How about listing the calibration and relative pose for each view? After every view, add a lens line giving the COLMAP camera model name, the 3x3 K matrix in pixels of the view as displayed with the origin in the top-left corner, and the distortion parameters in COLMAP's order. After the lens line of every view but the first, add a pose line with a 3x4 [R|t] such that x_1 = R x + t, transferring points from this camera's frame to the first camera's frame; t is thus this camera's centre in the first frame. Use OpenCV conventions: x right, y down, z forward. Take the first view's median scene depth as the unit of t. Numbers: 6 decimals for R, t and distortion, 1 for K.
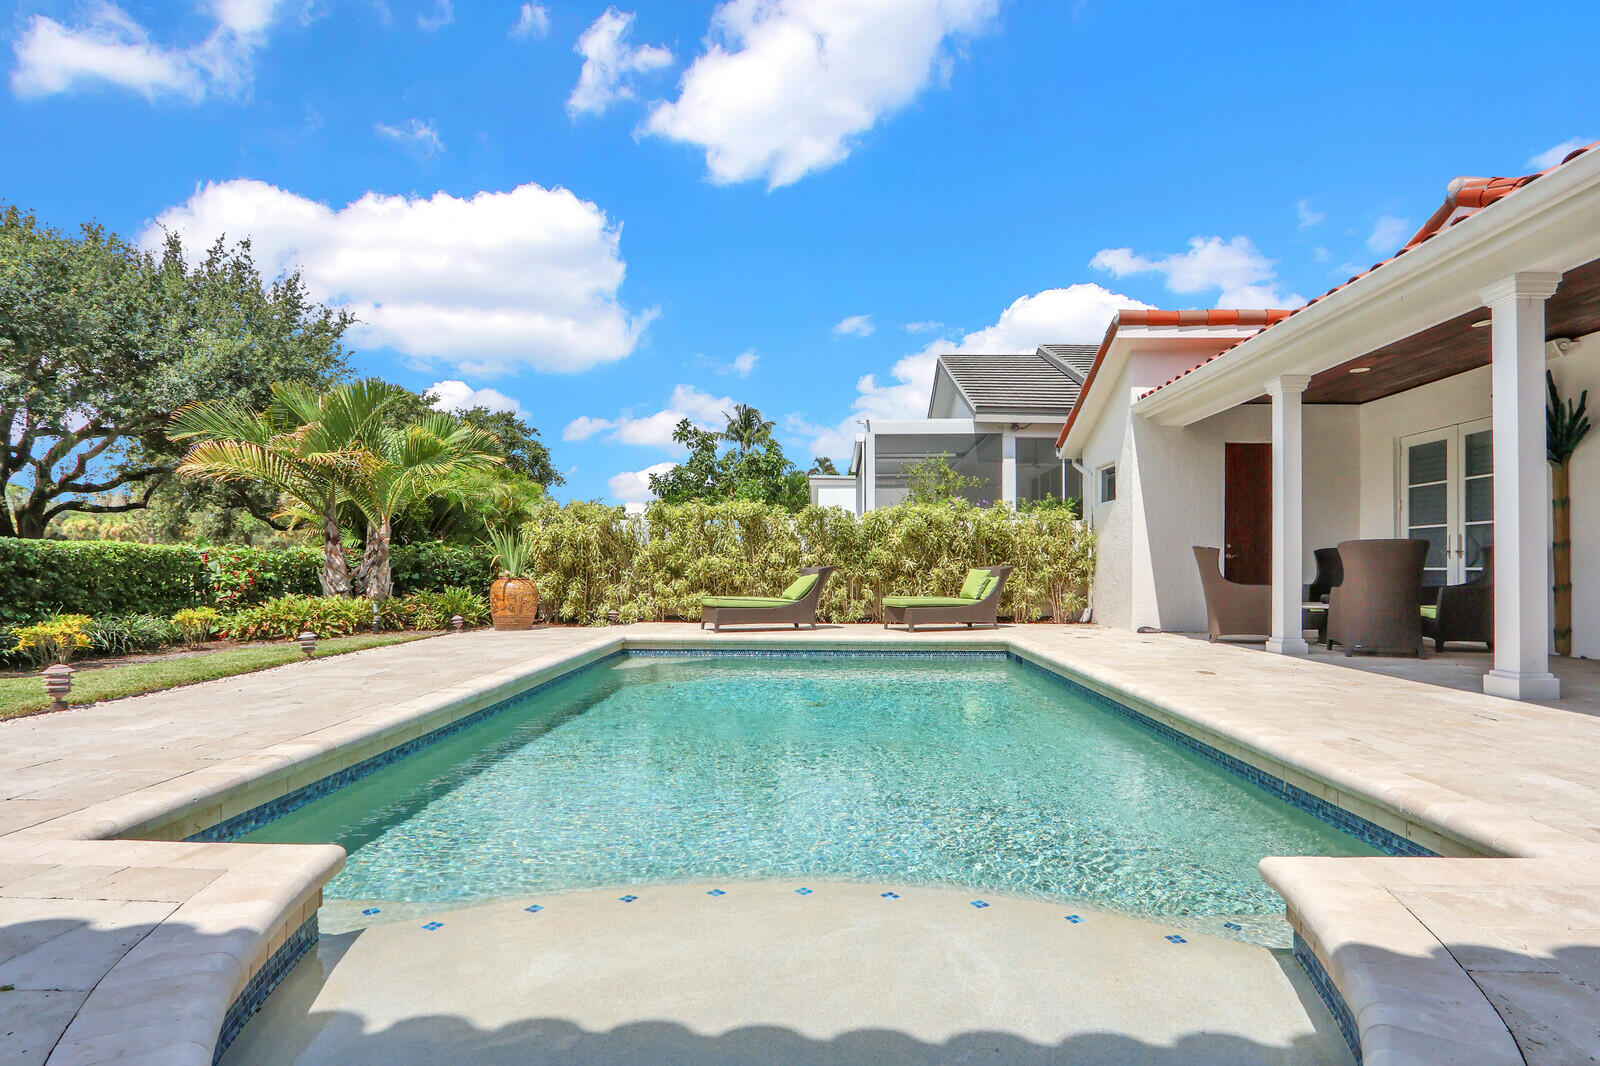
lens RADIAL K [[789.0, 0, 807.8], [0, 789.0, 563.8], [0, 0, 1]] dist [-0.020523, 0.000102]
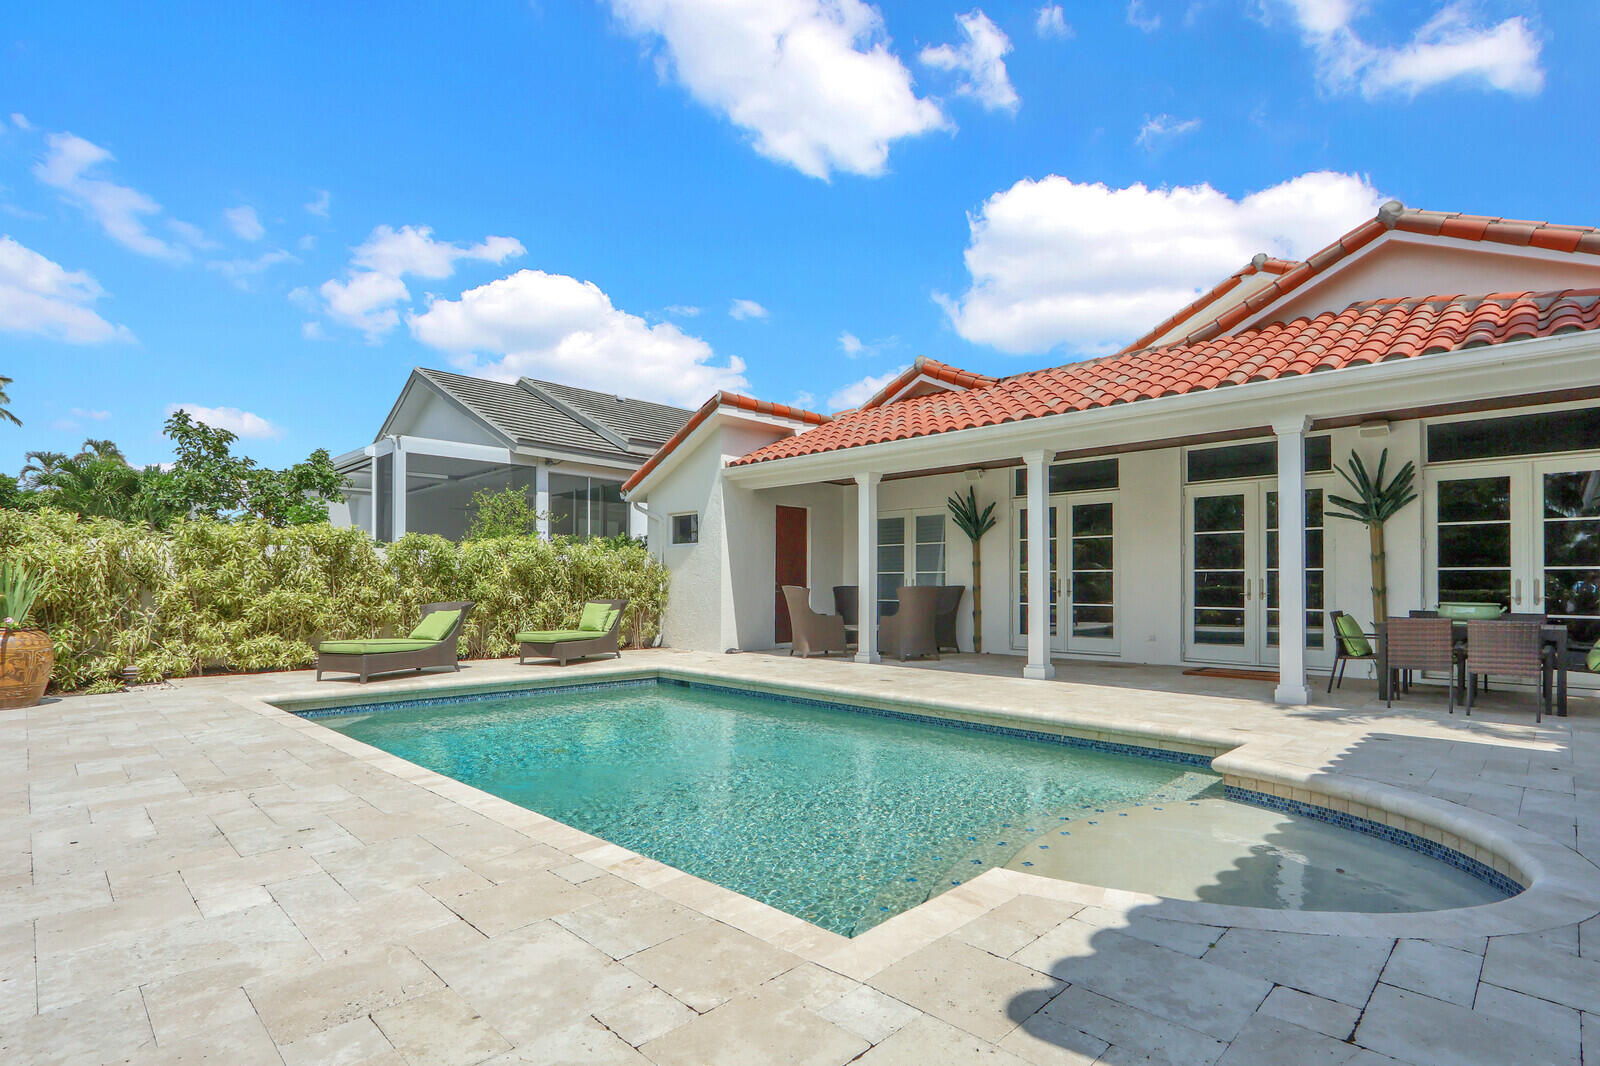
lens RADIAL K [[775.0, 0, 805.7], [0, 775.0, 582.1], [0, 0, 1]] dist [-0.016301, 0.000645]
pose [[0.679659, 0.004841, 0.733512, -0.338983], [-0.006470, 0.999979, -0.000605, -0.021379], [-0.733499, -0.004334, 0.679676, 0.068965]]
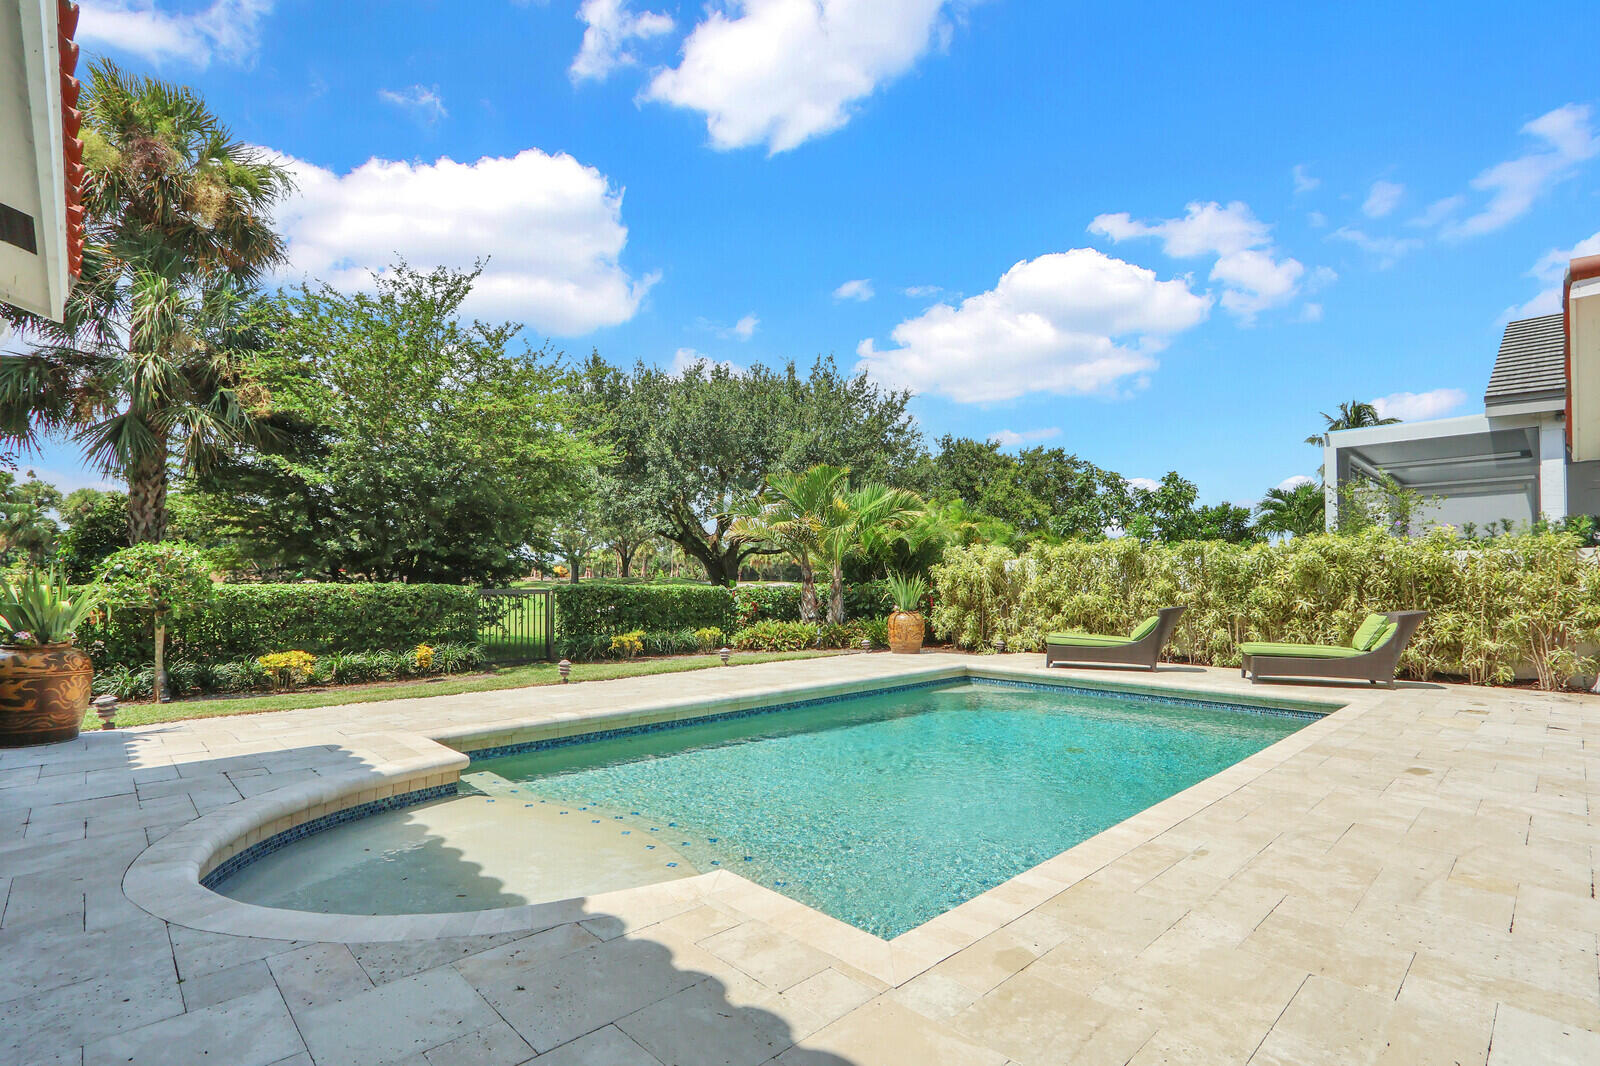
lens RADIAL K [[759.4, 0, 816.8], [0, 759.4, 568.2], [0, 0, 1]] dist [-0.022618, 0.010223]
pose [[0.722205, -0.012727, -0.691562, 0.316557], [0.000314, 0.999837, -0.018072, -0.025452], [0.691679, 0.012834, 0.722091, 0.026924]]
